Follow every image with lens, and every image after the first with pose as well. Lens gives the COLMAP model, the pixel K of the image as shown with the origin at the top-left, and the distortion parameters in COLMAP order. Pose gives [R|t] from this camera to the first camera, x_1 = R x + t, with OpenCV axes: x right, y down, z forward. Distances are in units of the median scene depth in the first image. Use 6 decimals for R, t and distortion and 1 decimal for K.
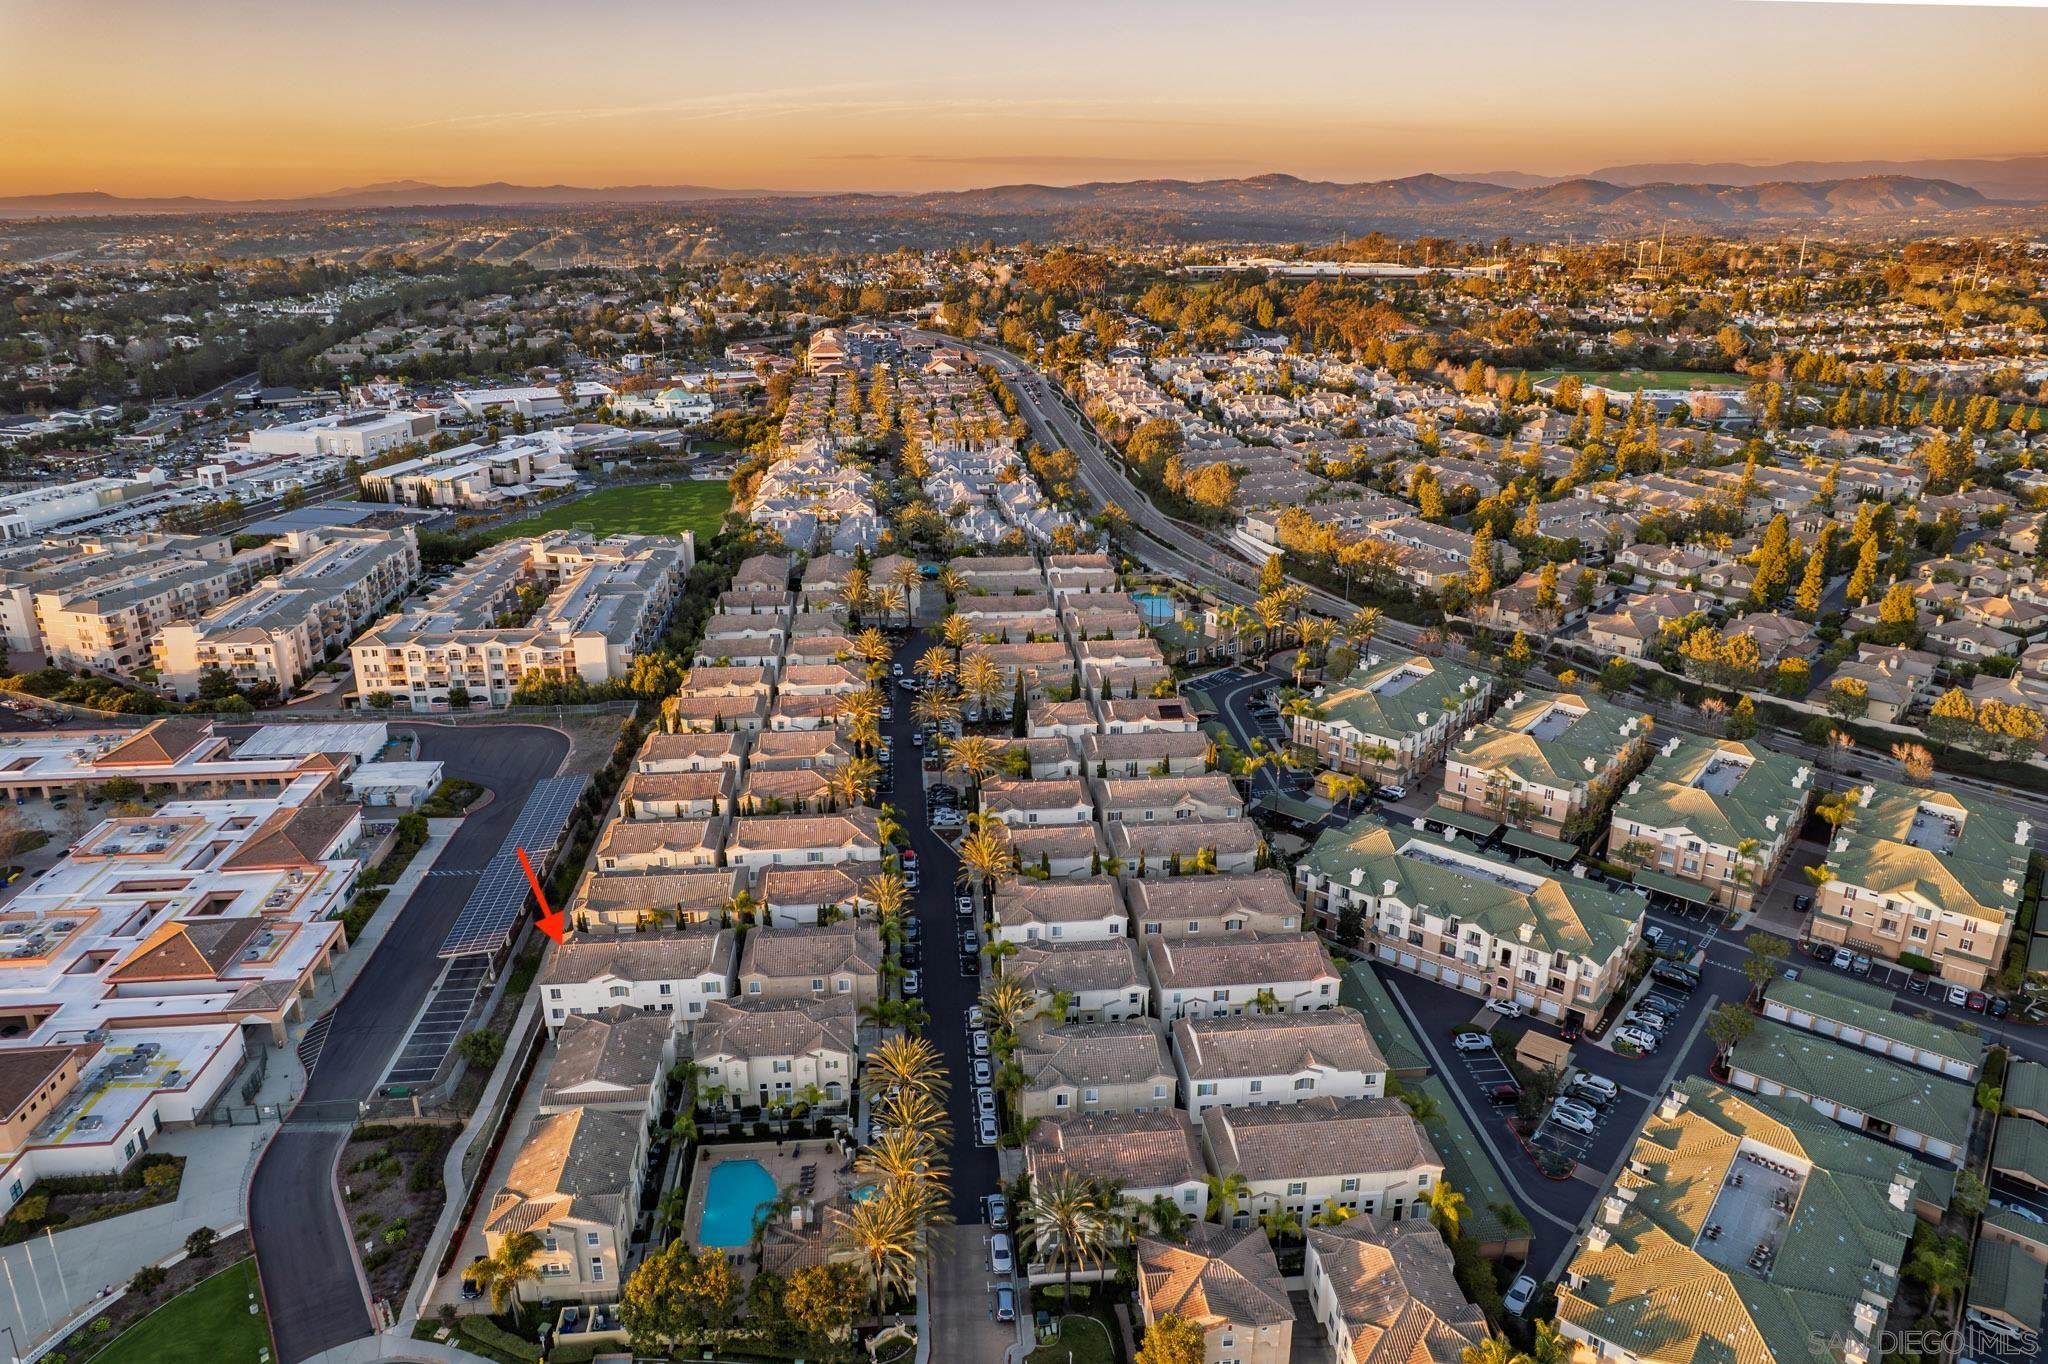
lens RADIAL K [[1358.9, 0, 1023.3], [0, 1358.9, 649.6], [0, 0, 1]] dist [-0.066943, 0.065304]
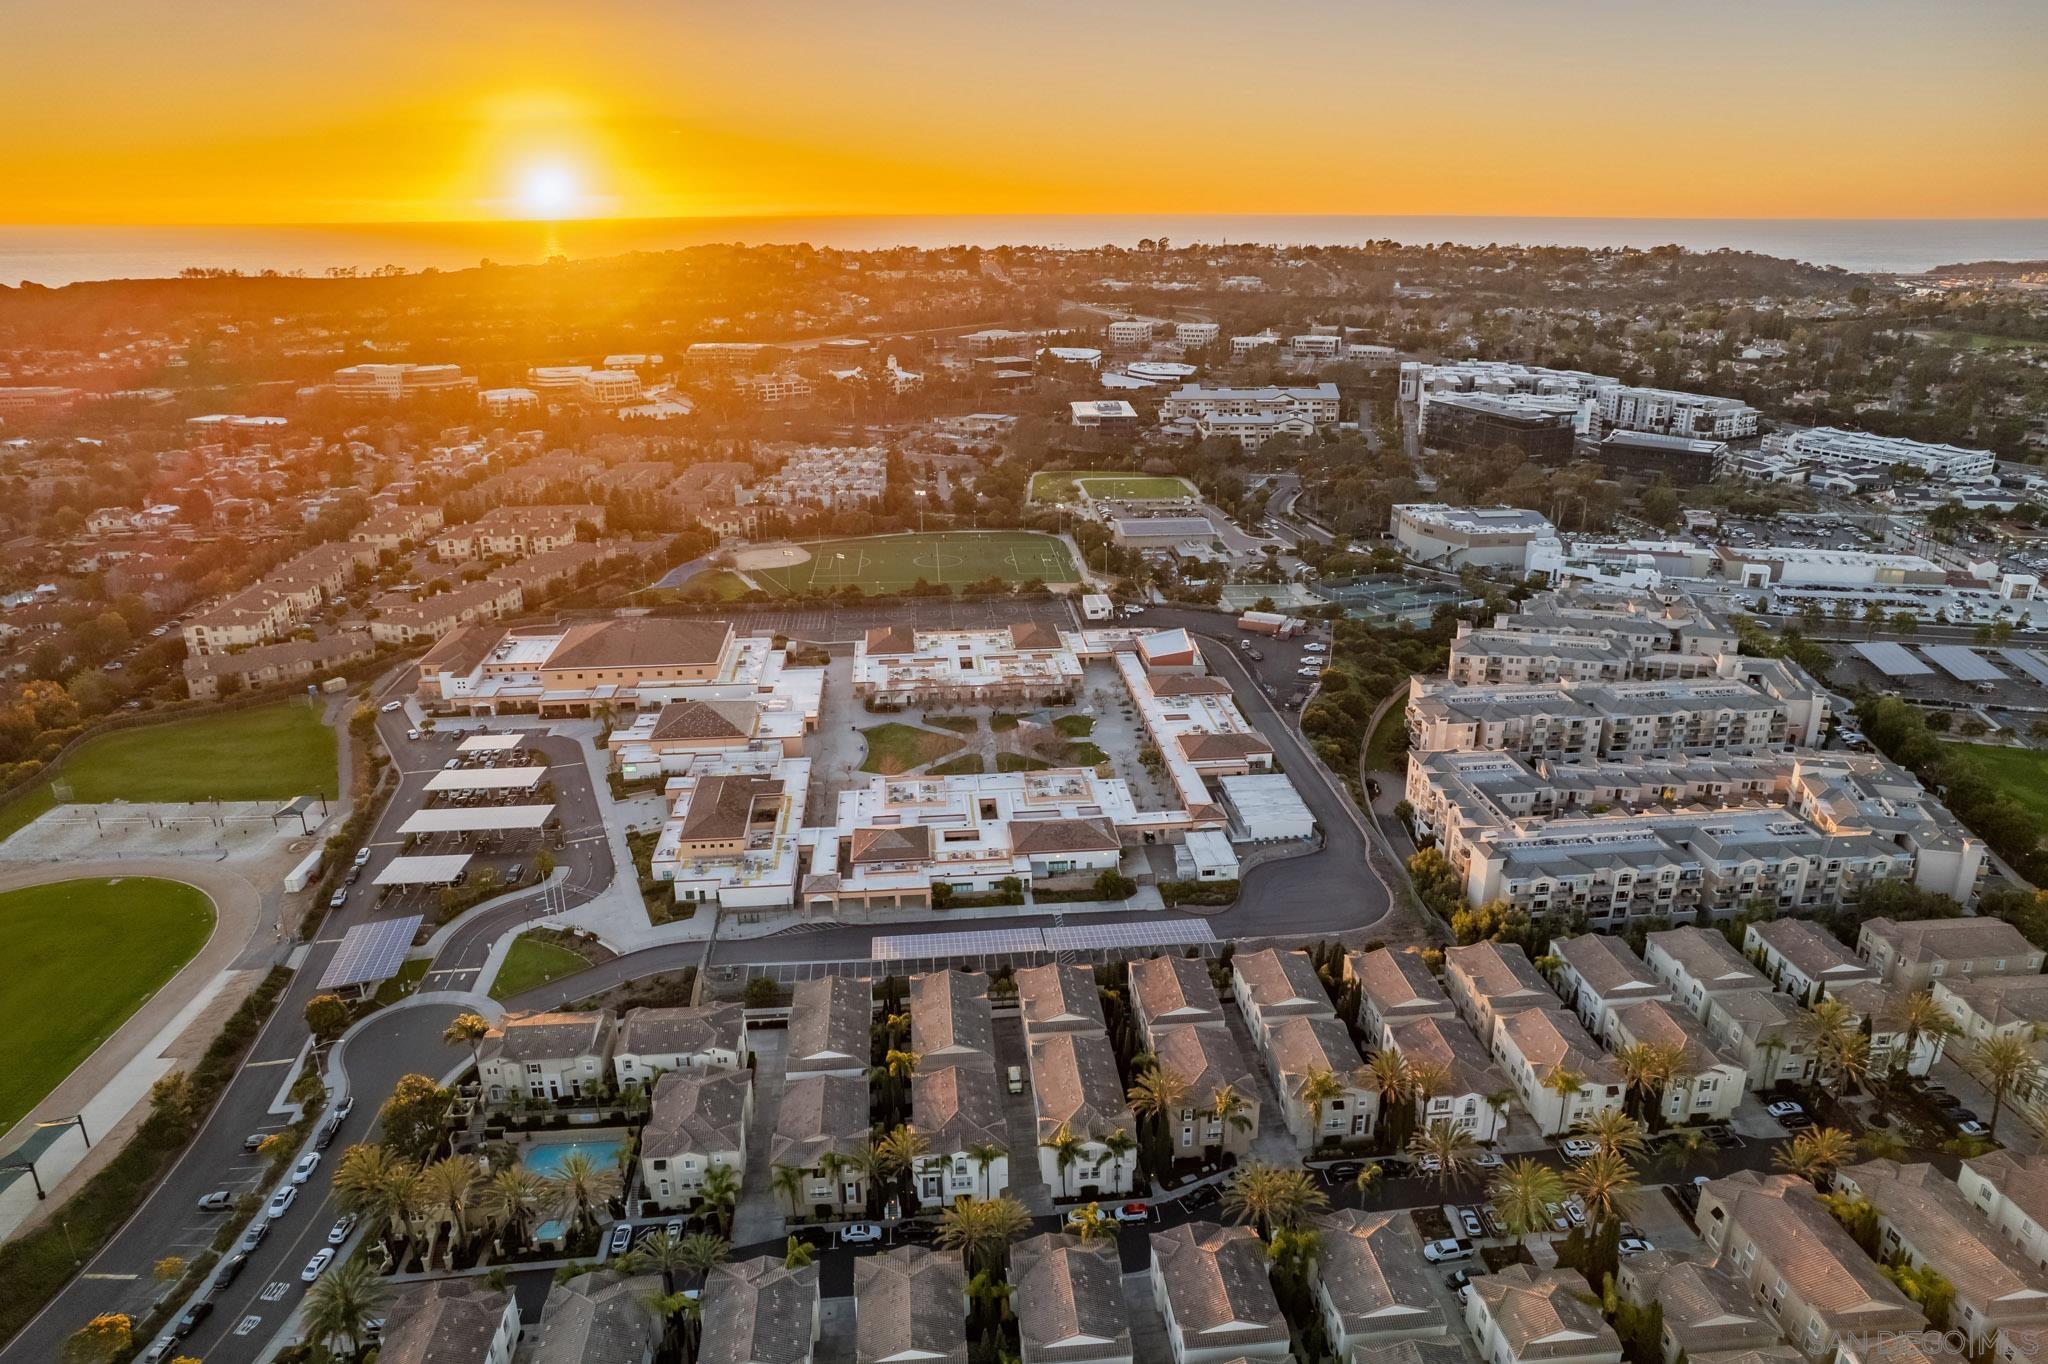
lens RADIAL K [[1311.6, 0, 1040.6], [0, 1311.6, 686.4], [0, 0, 1]] dist [-0.071391, 0.061542]
pose [[0.013704, 0.345287, -0.938397, 0.462759], [-0.316315, 0.891786, 0.323517, -0.310679], [0.948555, 0.292396, 0.121440, 0.651007]]
